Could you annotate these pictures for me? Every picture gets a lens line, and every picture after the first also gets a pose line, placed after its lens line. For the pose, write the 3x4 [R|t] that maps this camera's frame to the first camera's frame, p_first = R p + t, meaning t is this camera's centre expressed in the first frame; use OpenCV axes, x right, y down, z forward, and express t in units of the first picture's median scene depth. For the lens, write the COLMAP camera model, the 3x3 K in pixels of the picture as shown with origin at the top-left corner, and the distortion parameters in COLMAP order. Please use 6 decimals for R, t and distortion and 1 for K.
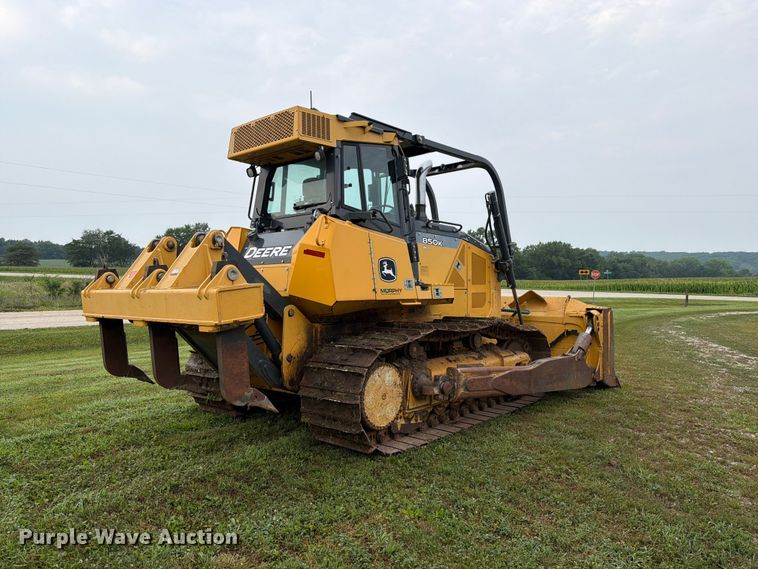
lens RADIAL K [[542.4, 0, 375.9], [0, 542.4, 289.0], [0, 0, 1]] dist [0.044381, -0.059046]
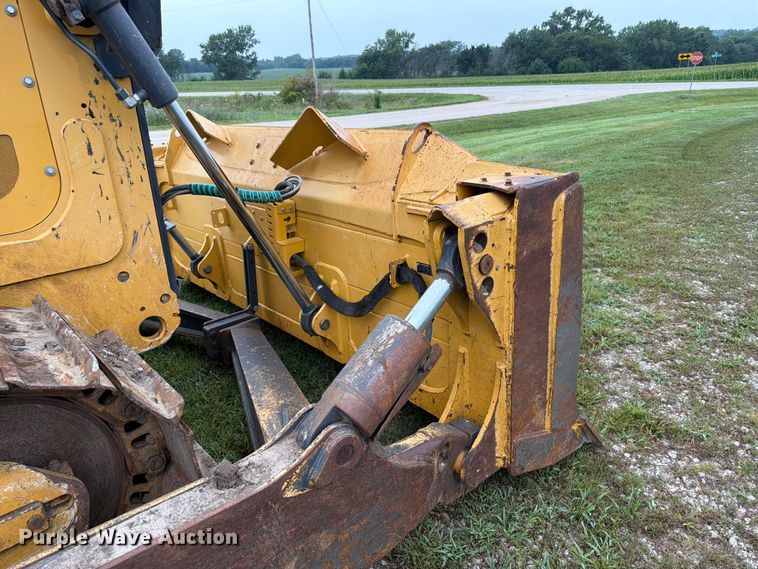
lens RADIAL K [[542.4, 0, 375.9], [0, 542.4, 289.0], [0, 0, 1]] dist [0.044381, -0.059046]
pose [[0.990580, -0.004647, -0.136860, 0.414442], [0.050511, 0.941350, 0.333629, -0.001895], [0.127282, -0.337399, 0.932717, 0.827377]]
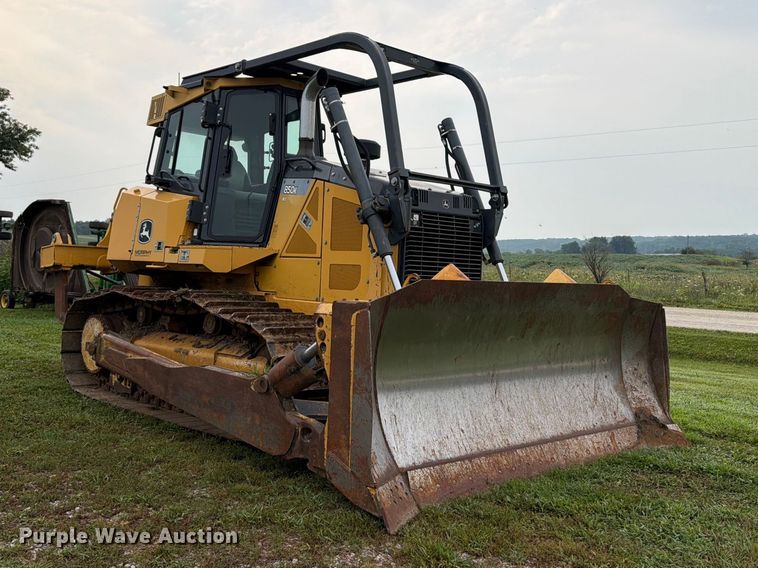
lens RADIAL K [[815.5, 0, 379.0], [0, 815.5, 284.0], [0, 0, 1]] dist [0.044290, -0.011129]
pose [[-0.086060, 0.014193, -0.996189, 1.106254], [-0.044777, 0.998833, 0.018099, 0.010842], [0.995283, 0.046164, -0.085324, 1.157179]]
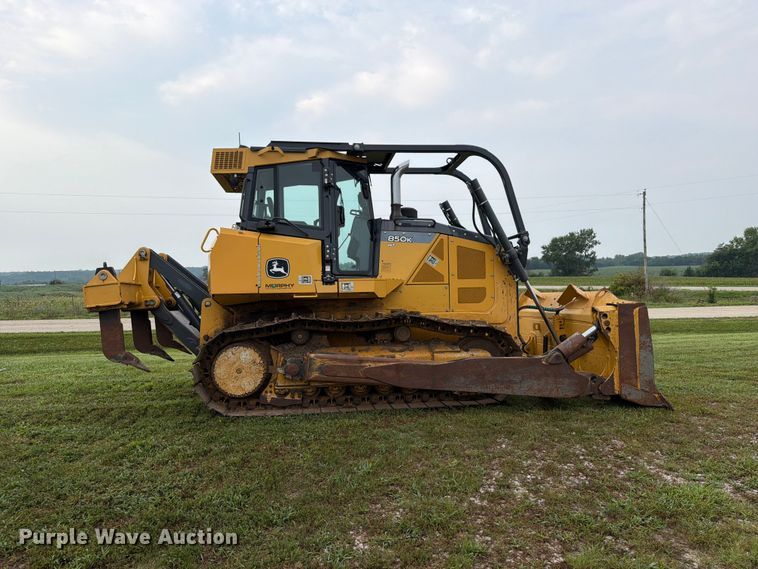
lens RADIAL K [[542.4, 0, 375.9], [0, 542.4, 289.0], [0, 0, 1]] dist [0.044381, -0.059046]
pose [[0.759187, -0.022605, -0.650480, 0.709232], [0.013056, 0.999725, -0.019504, 0.026886], [0.650741, 0.006315, 0.759273, 0.174760]]
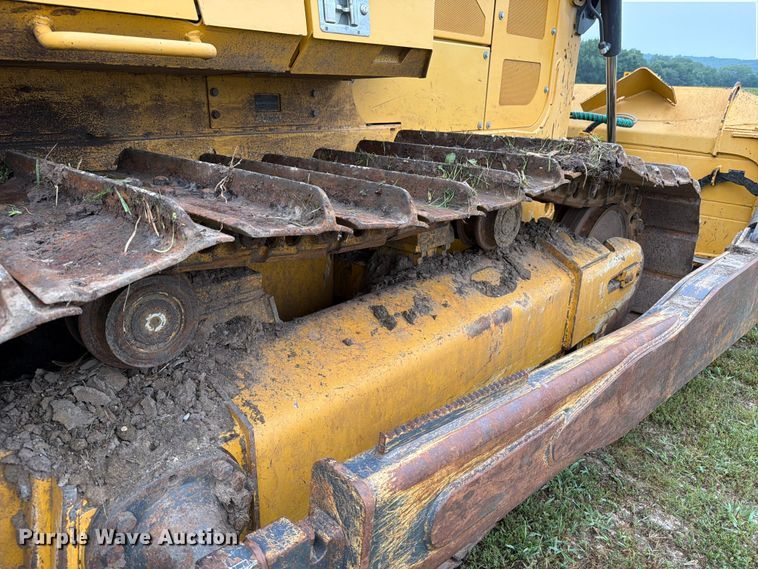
lens RADIAL K [[525.8, 0, 380.7], [0, 525.8, 296.9], [0, 0, 1]] dist [0.103464, -0.124809]
pose [[0.999073, 0.041091, -0.012806, 0.110693], [-0.033695, 0.931836, 0.361312, 0.028615], [0.026779, -0.360546, 0.932357, 0.633563]]
